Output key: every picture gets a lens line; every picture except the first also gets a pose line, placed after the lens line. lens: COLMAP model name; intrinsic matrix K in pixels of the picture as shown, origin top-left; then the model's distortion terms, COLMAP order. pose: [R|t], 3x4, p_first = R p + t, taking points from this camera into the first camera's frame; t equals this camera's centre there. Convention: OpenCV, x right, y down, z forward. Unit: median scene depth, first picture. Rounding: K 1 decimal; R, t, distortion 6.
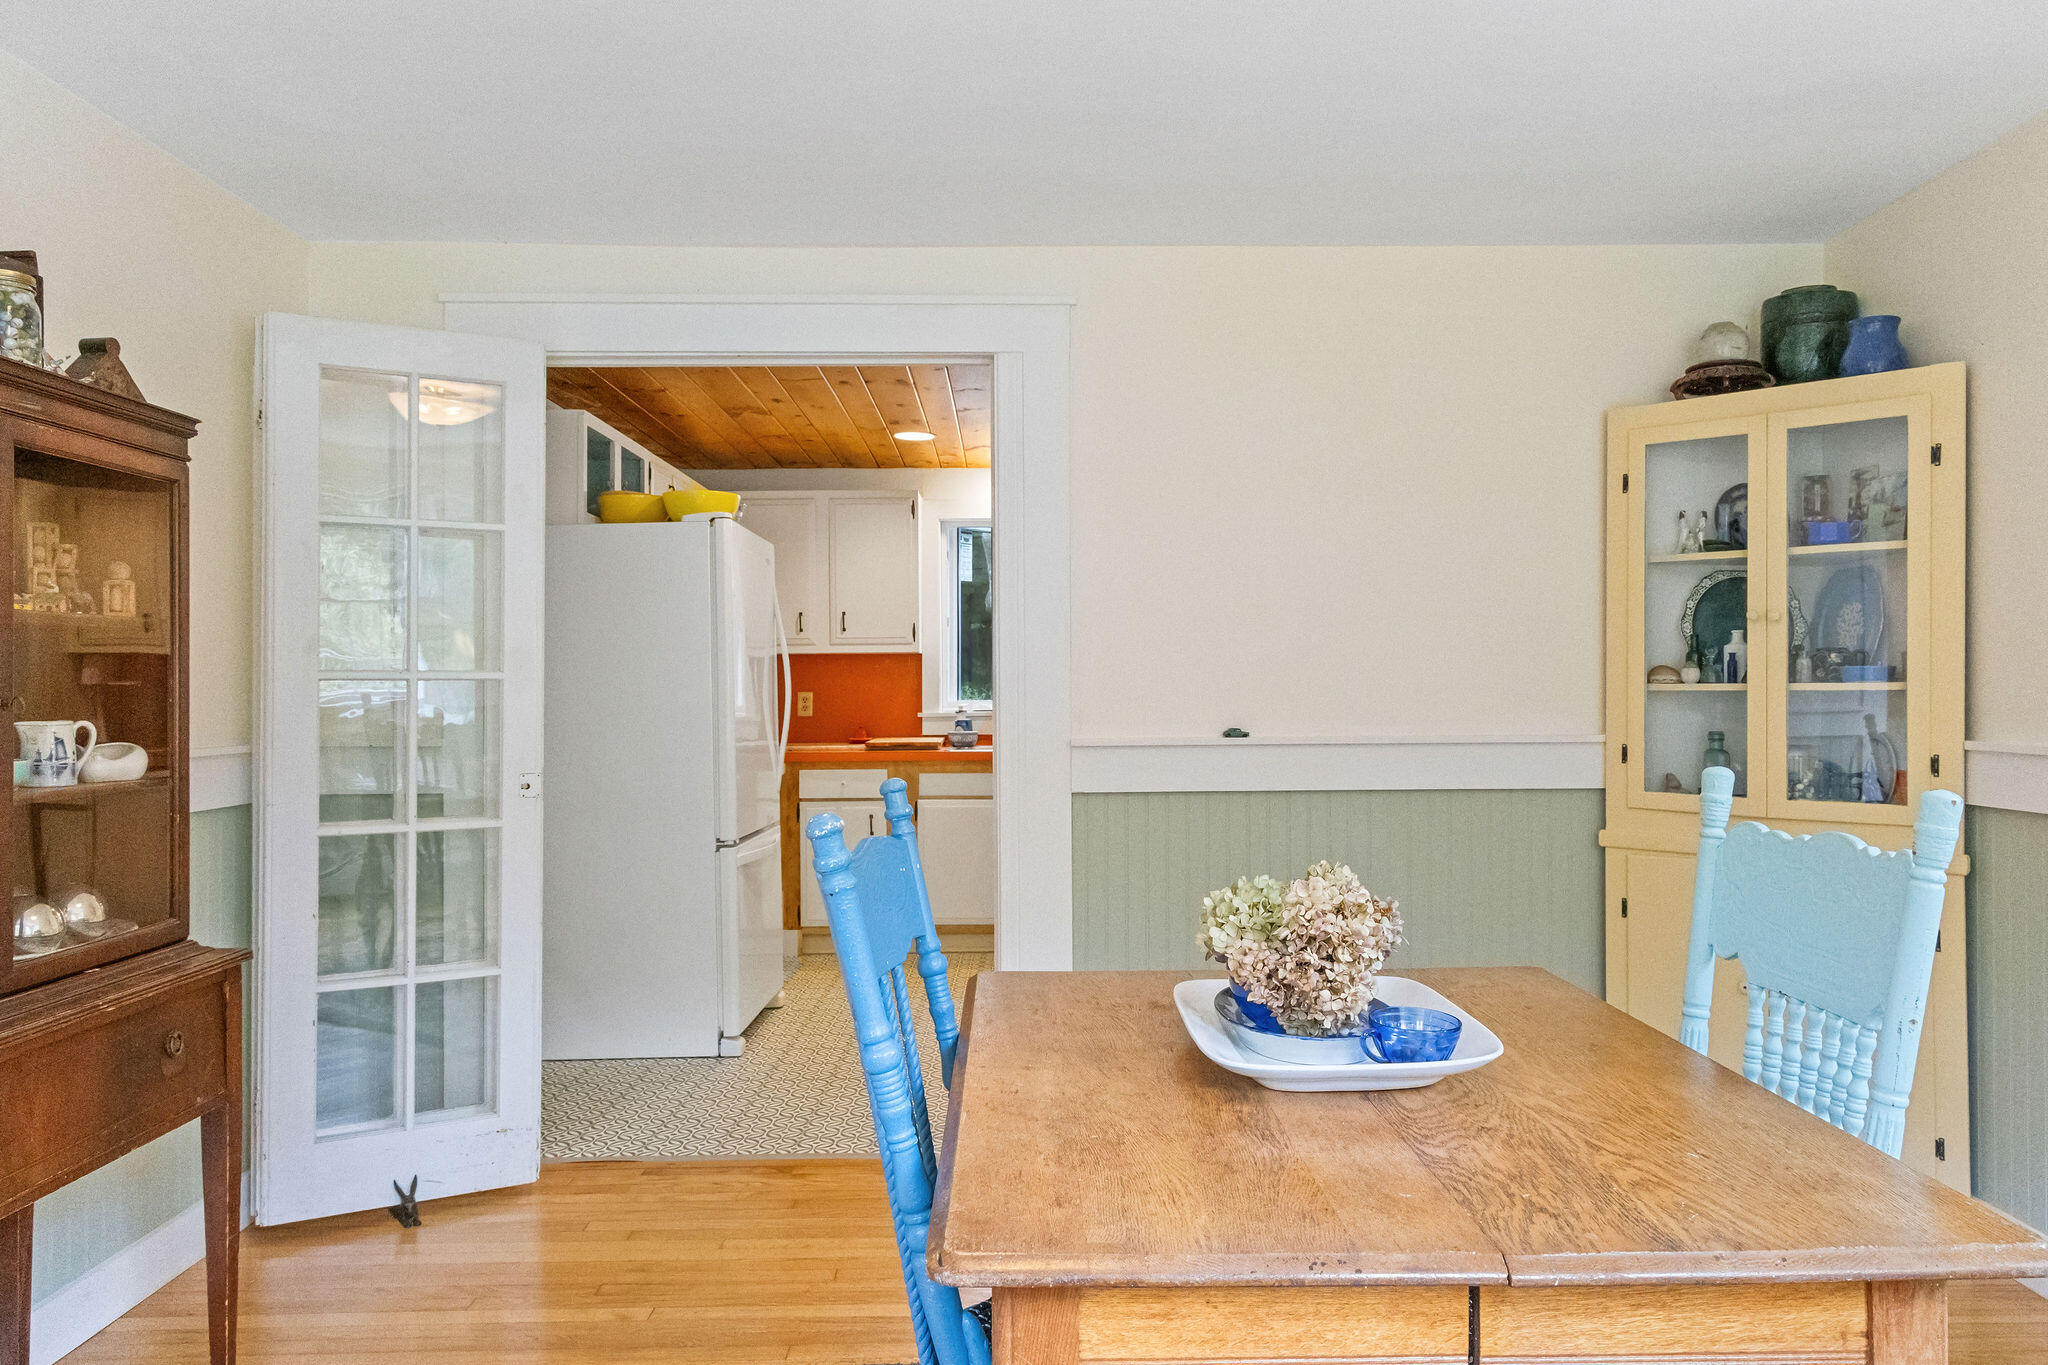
lens RADIAL K [[1483.4, 0, 1025.3], [0, 1483.4, 683.3], [0, 0, 1]] dist [0.000811, 0.000047]
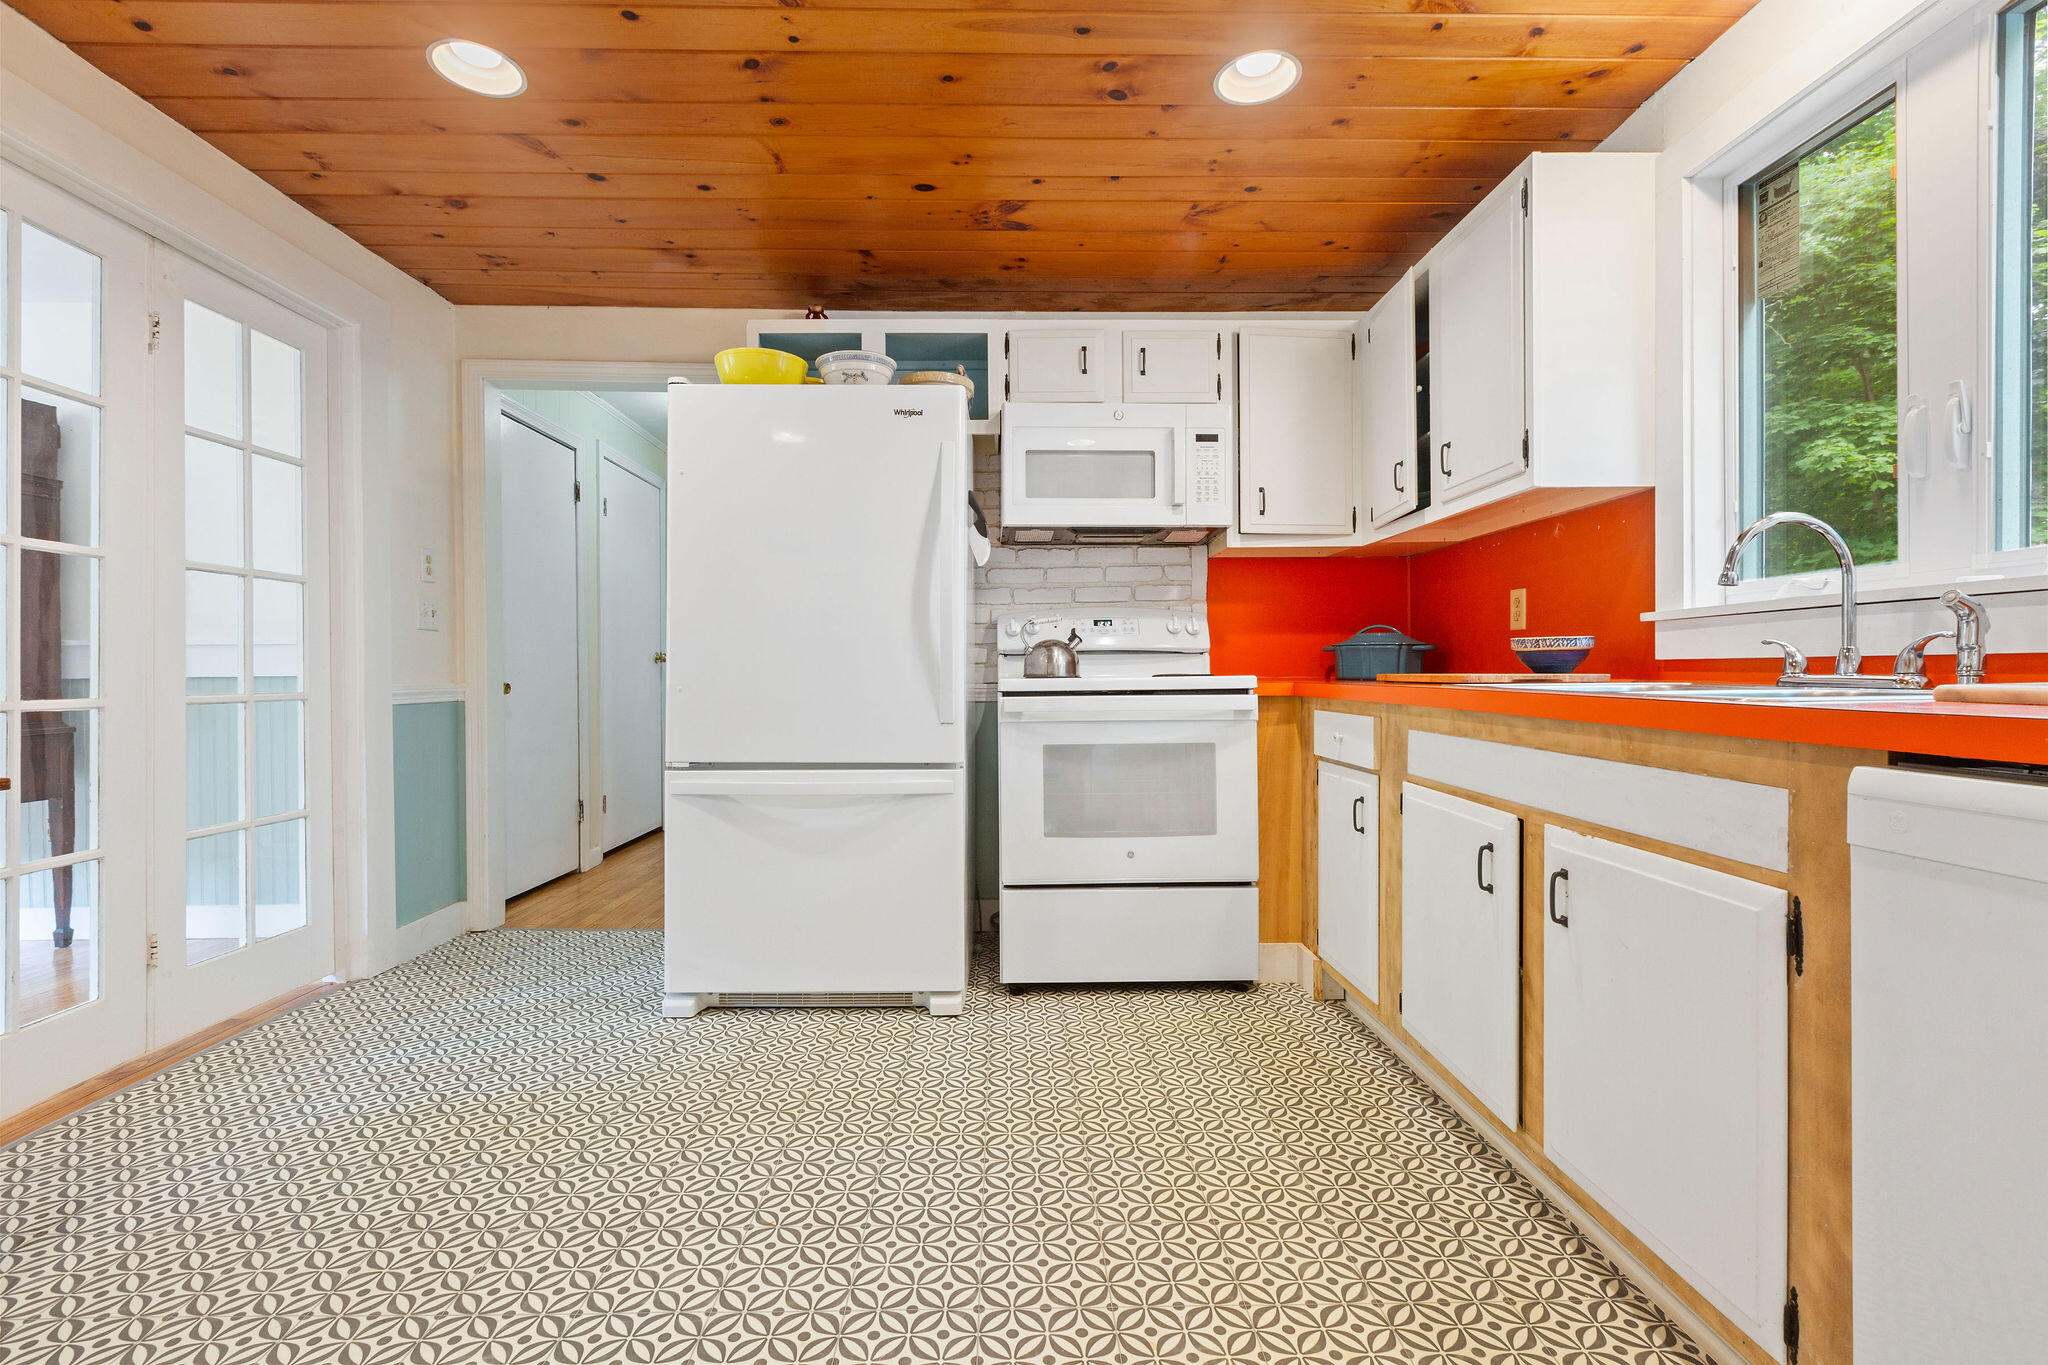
lens RADIAL K [[917.0, 0, 1020.3], [0, 917.0, 681.5], [0, 0, 1]] dist [0.001407, 0.000501]
pose [[0.020151, 0.018734, -0.999621, 0.227168], [0.008193, 0.999788, 0.018902, 0.035656], [0.999763, -0.008571, 0.019993, 0.819463]]
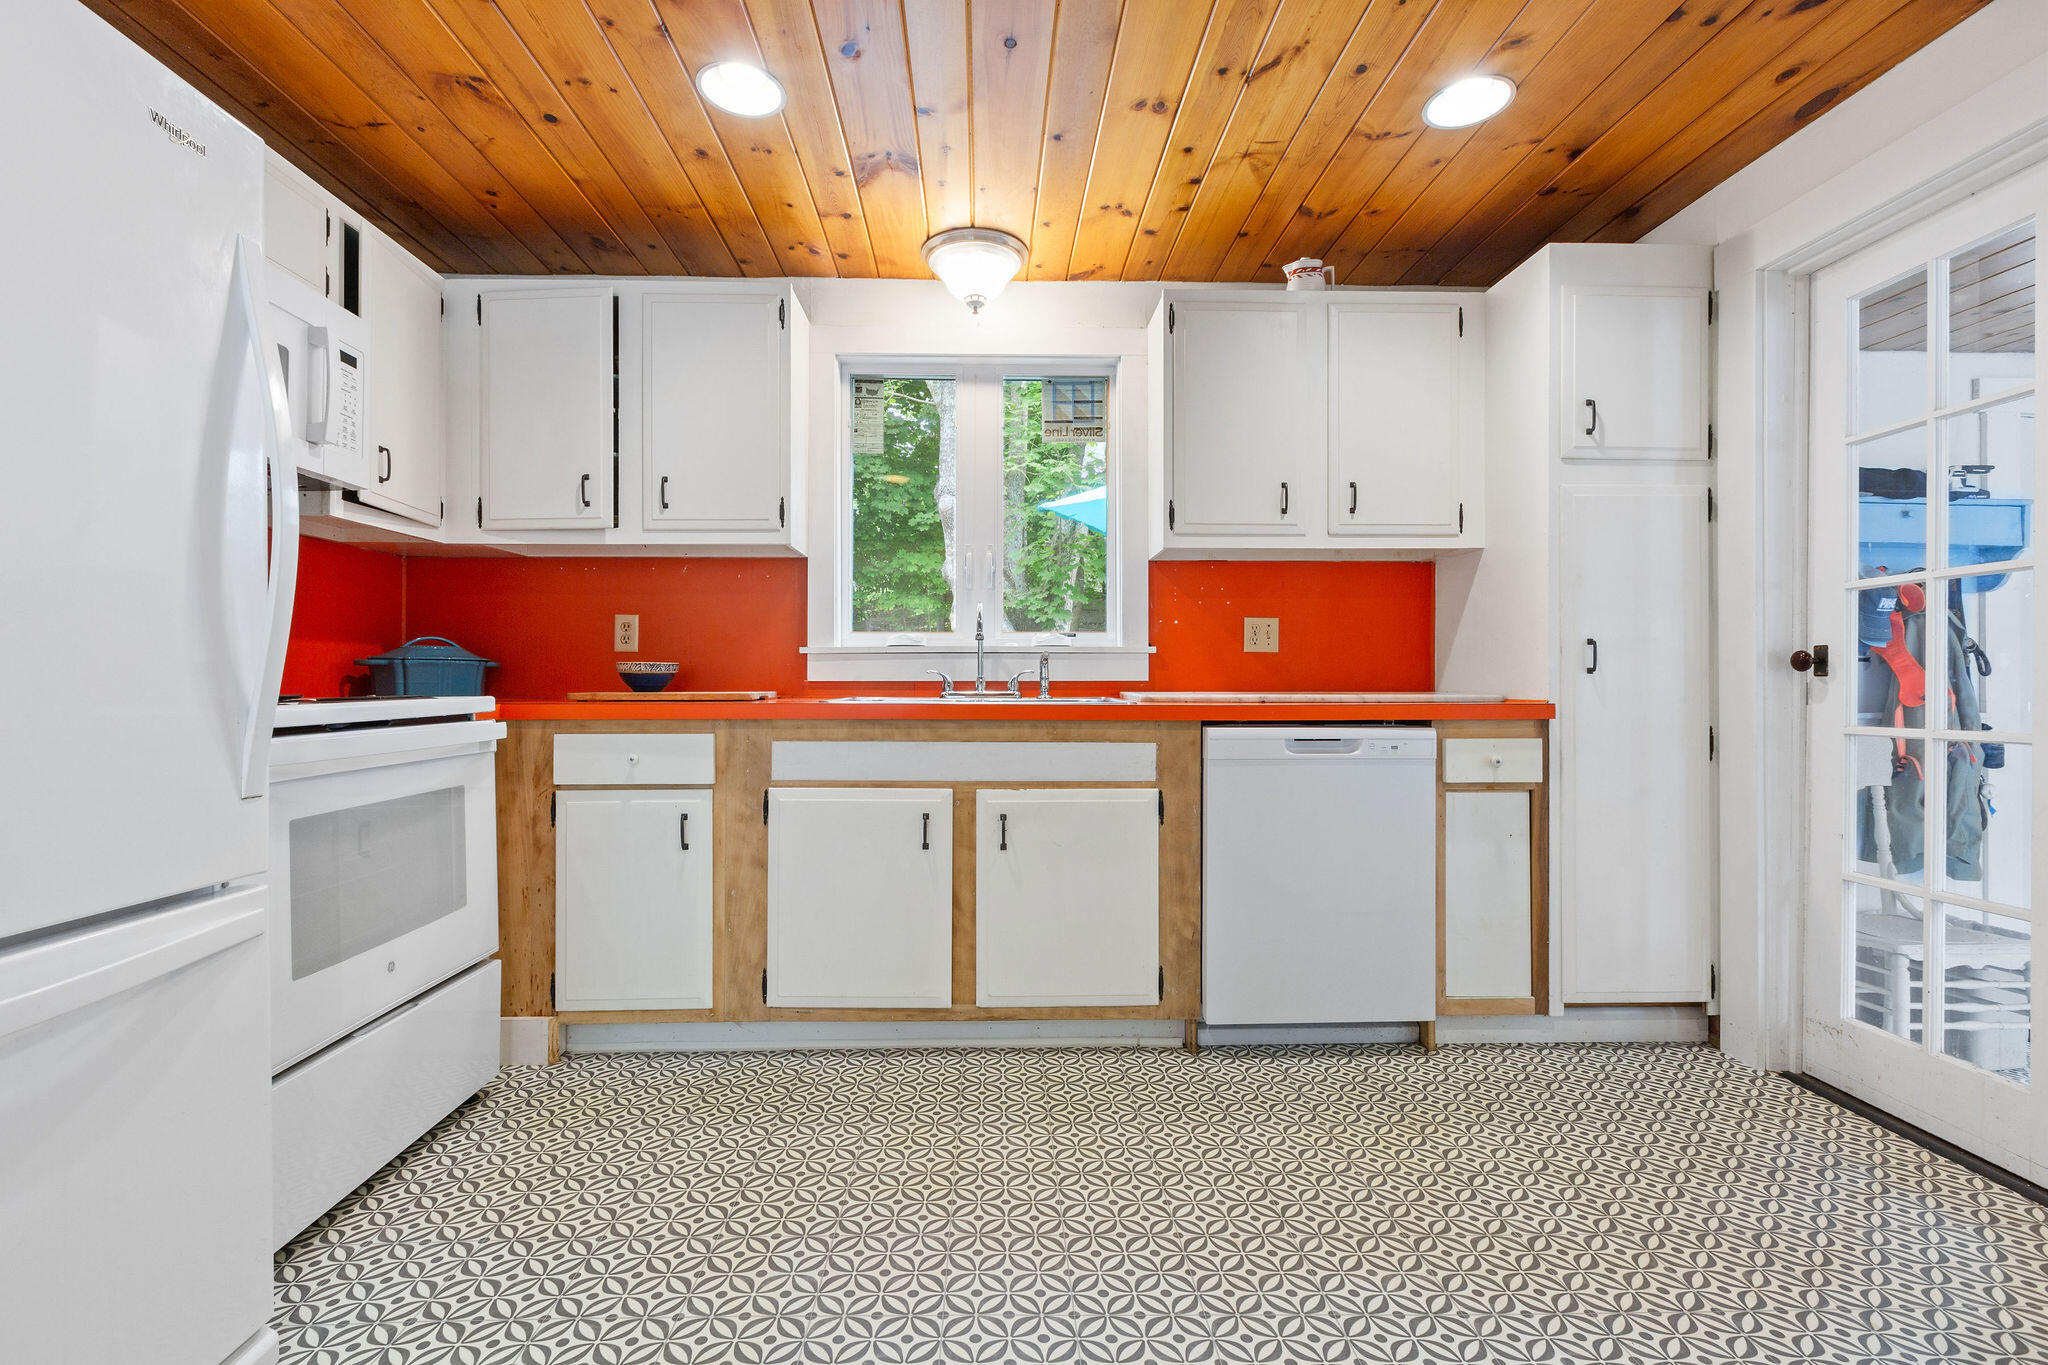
lens RADIAL K [[917.0, 0, 1017.4], [0, 917.0, 675.7], [0, 0, 1]] dist [0.001407, 0.000501]
pose [[0.999295, 0.007284, 0.036835, 0.009850], [-0.007178, 0.999970, -0.003021, 0.034021], [-0.036856, 0.002754, 0.999317, 0.609422]]
